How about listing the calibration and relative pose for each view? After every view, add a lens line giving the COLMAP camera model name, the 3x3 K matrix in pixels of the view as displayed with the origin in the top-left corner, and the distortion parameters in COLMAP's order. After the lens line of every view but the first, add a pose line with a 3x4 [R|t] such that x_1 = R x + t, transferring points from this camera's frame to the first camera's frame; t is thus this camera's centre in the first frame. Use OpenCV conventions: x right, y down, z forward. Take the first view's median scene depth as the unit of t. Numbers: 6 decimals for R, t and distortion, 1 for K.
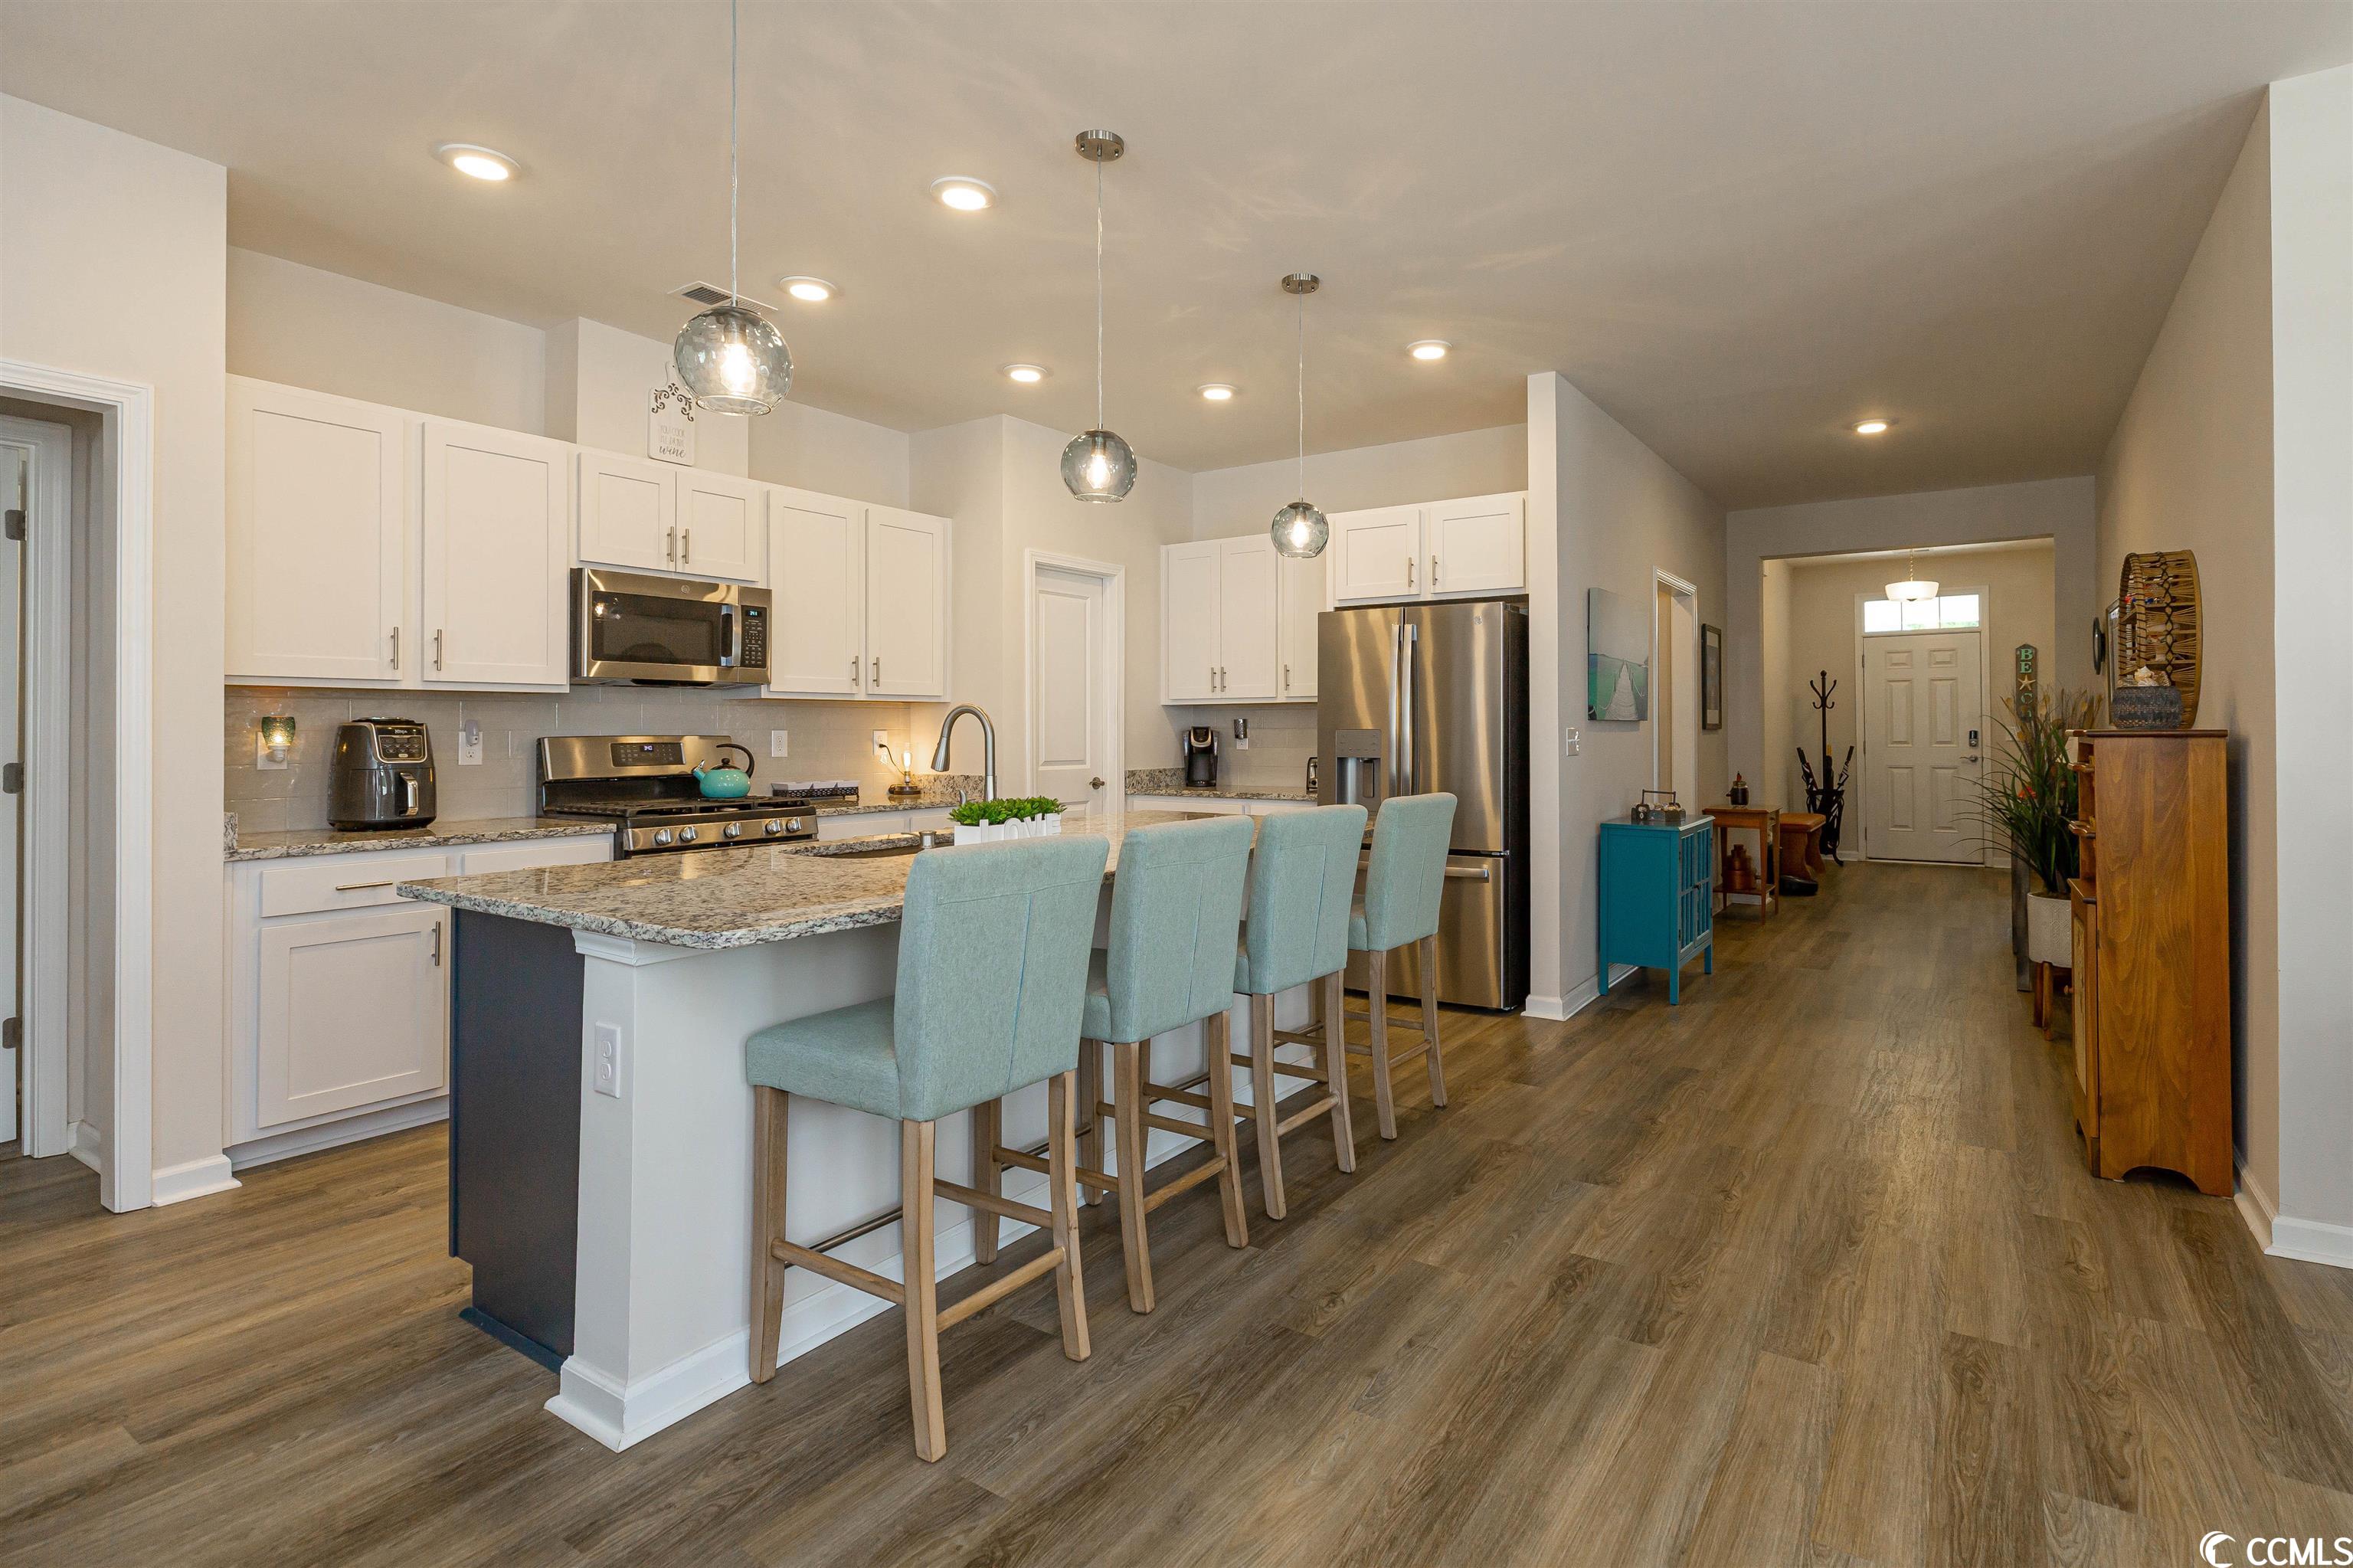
lens RADIAL K [[1120.9, 0, 1279.5], [0, 1120.9, 721.3], [0, 0, 1]] dist [-0.004741, 0.000902]
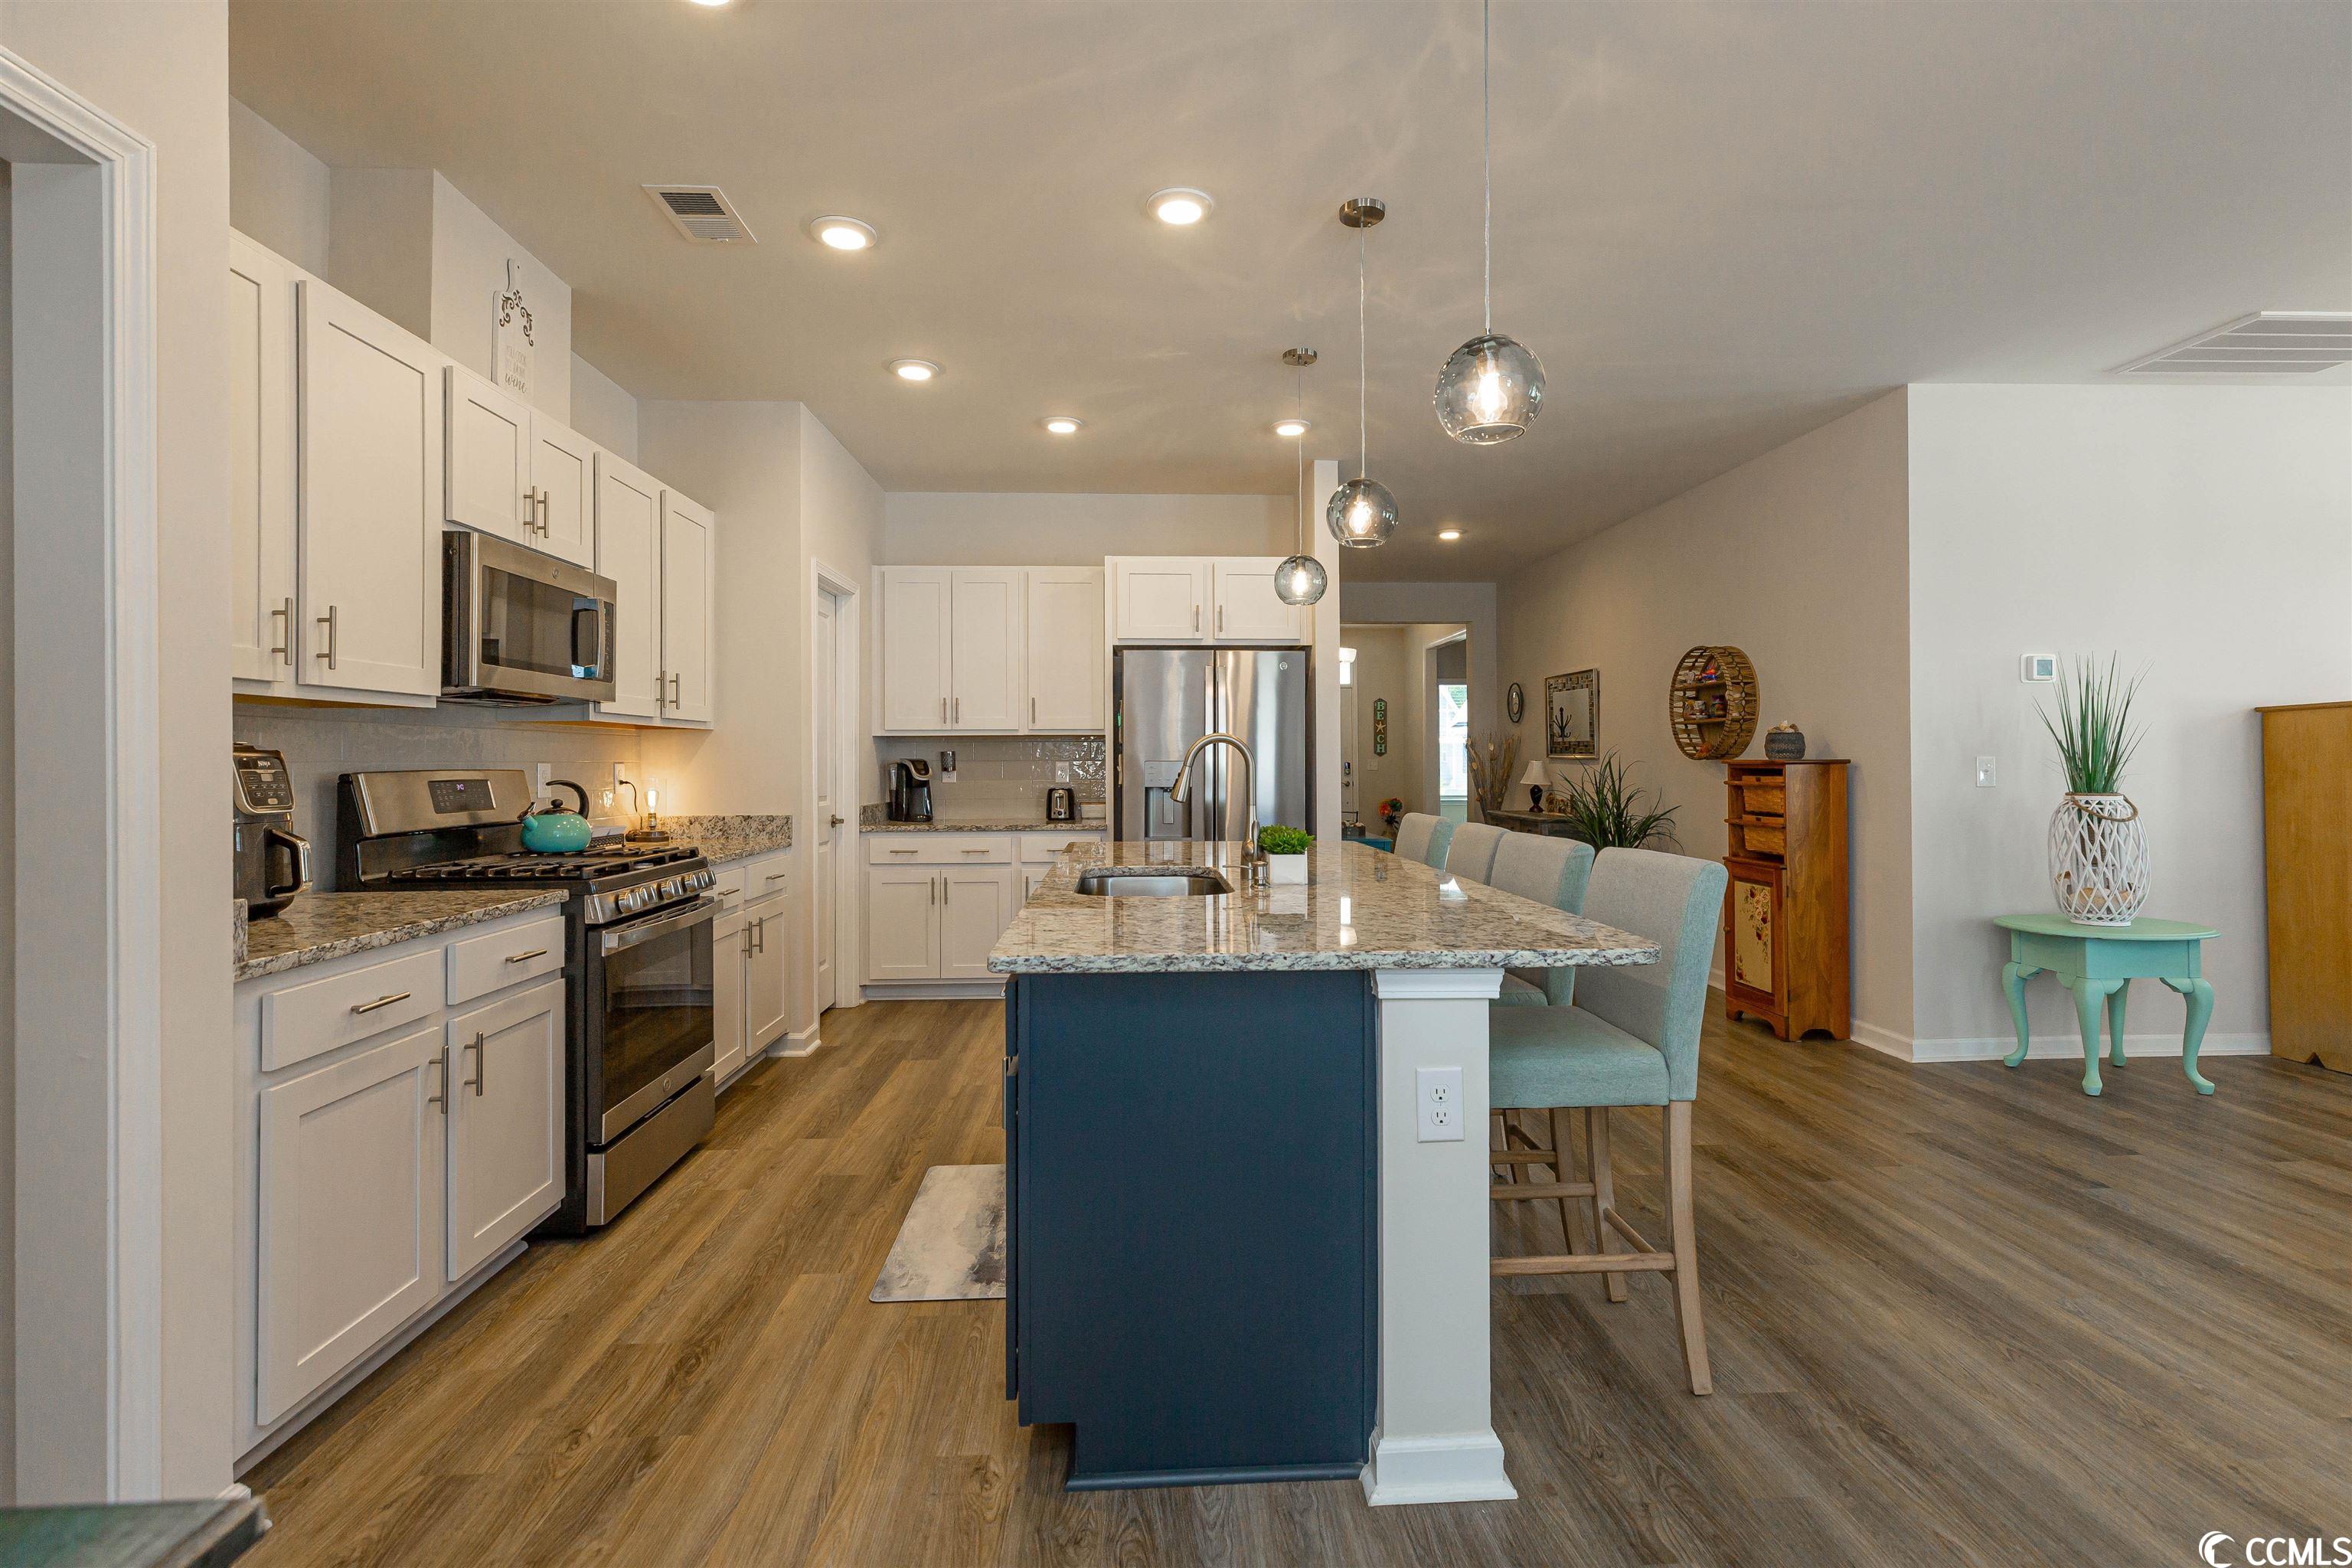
lens RADIAL K [[1058.4, 0, 1176.0], [0, 1058.4, 764.0], [0, 0, 1]] dist [0.001758, -0.000743]
pose [[0.821670, -0.002061, 0.569959, -0.520451], [-0.002402, 0.999972, 0.007079, 0.002785], [-0.569958, -0.007186, 0.821643, 0.159162]]
